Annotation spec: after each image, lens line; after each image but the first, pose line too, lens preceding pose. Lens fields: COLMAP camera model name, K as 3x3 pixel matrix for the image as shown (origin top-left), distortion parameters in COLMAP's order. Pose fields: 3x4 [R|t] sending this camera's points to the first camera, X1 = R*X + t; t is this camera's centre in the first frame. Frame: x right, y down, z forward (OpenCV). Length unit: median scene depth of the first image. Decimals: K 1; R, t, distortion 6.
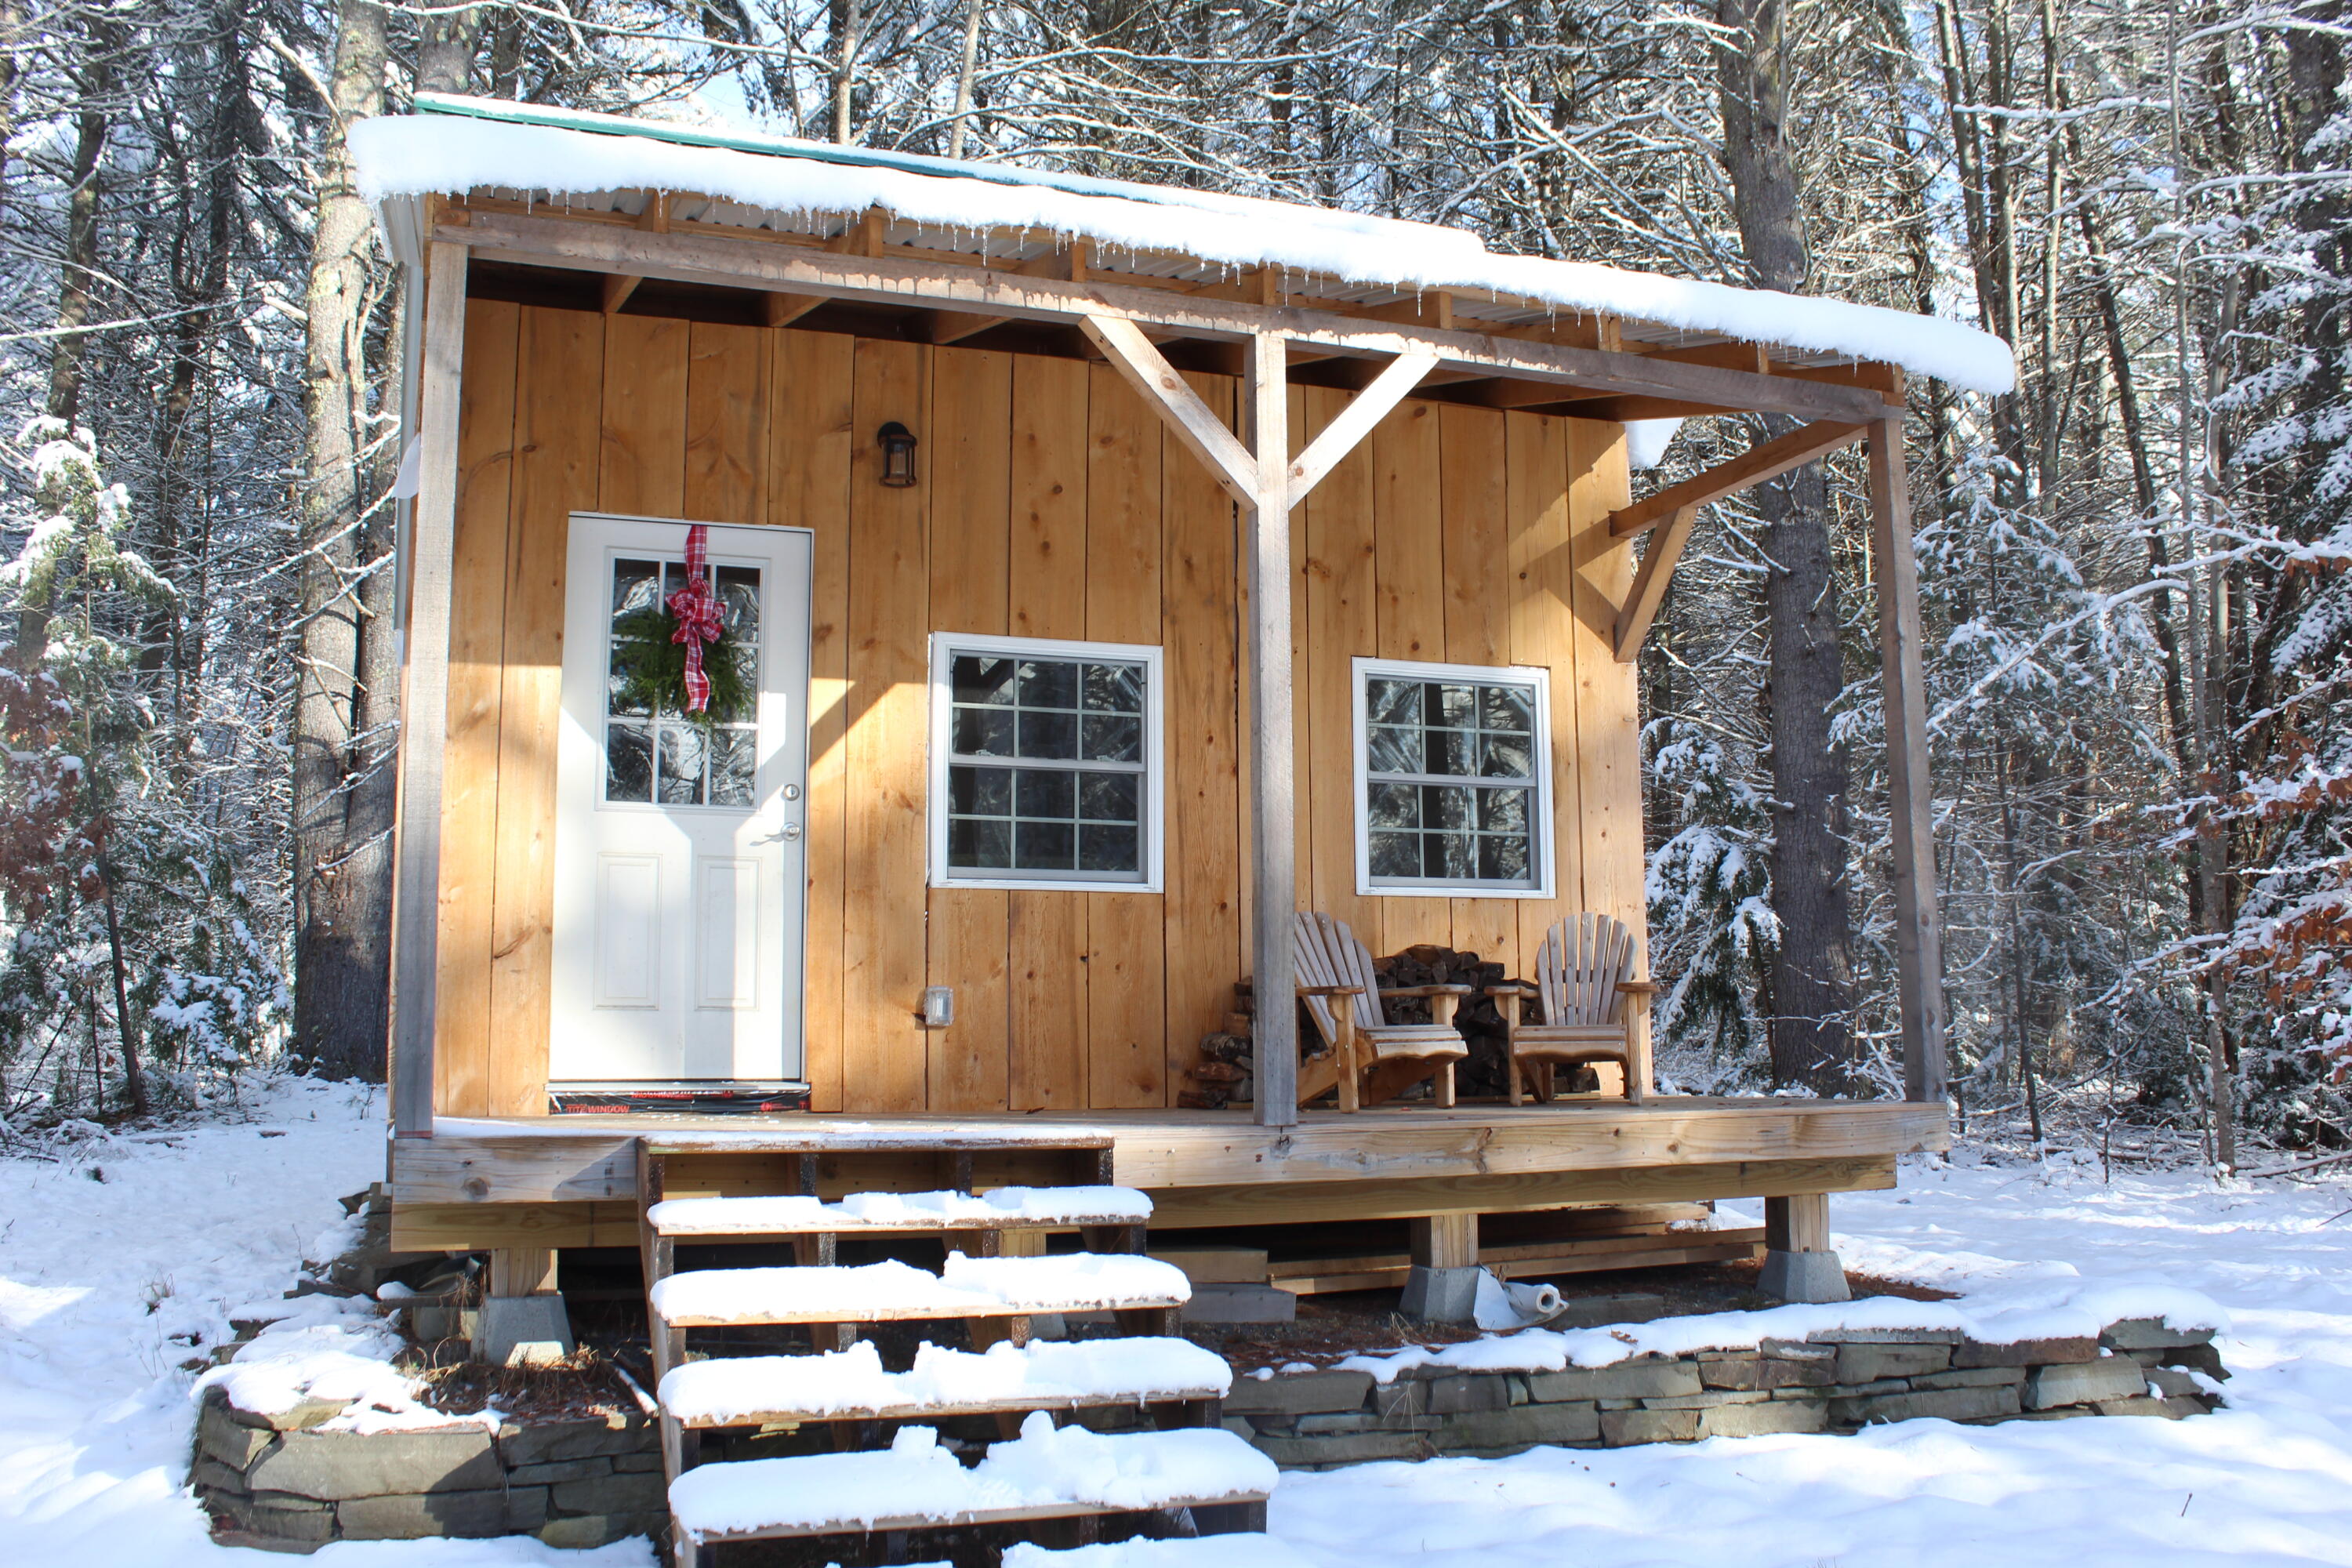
lens RADIAL K [[2060.4, 0, 1176.0], [0, 2060.4, 784.0], [0, 0, 1]] dist [-0.159677, 0.164369]
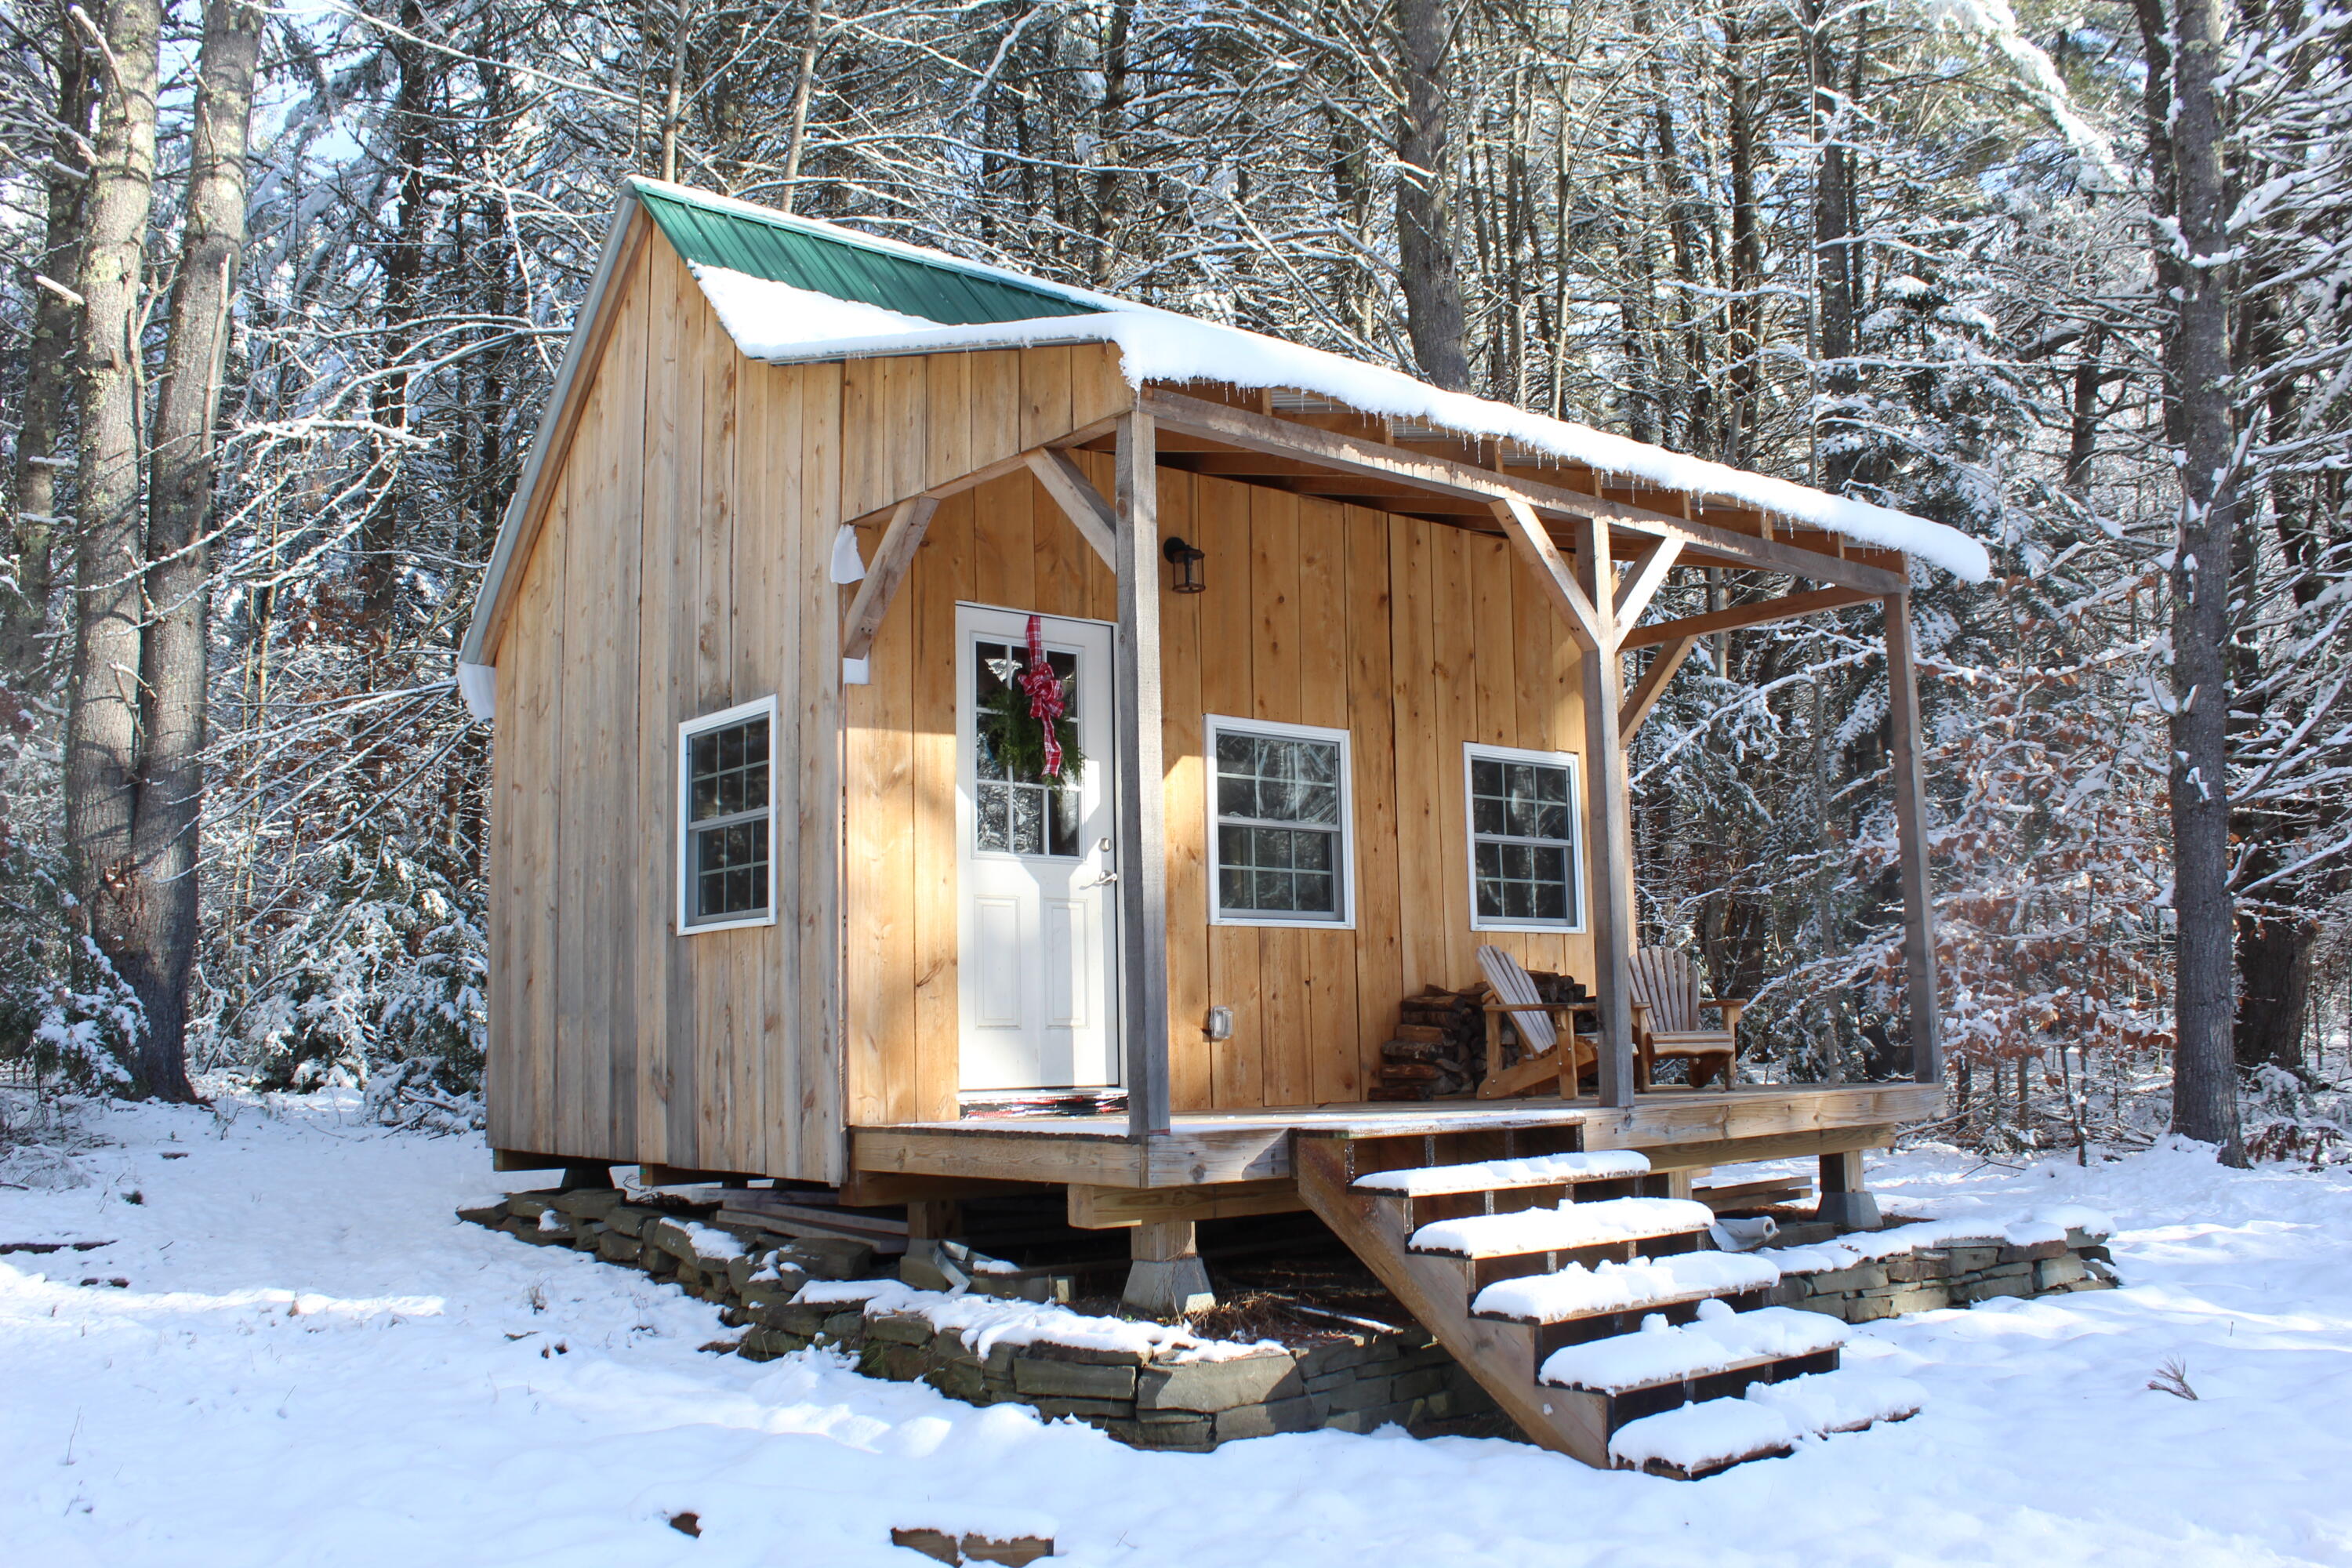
lens RADIAL K [[2060.4, 0, 1176.0], [0, 2060.4, 784.0], [0, 0, 1]] dist [-0.159677, 0.164369]
pose [[0.944195, 0.029541, 0.328060, -0.559005], [-0.028357, 0.999563, -0.008395, -0.023113], [-0.328164, -0.001376, 0.944620, -0.150019]]
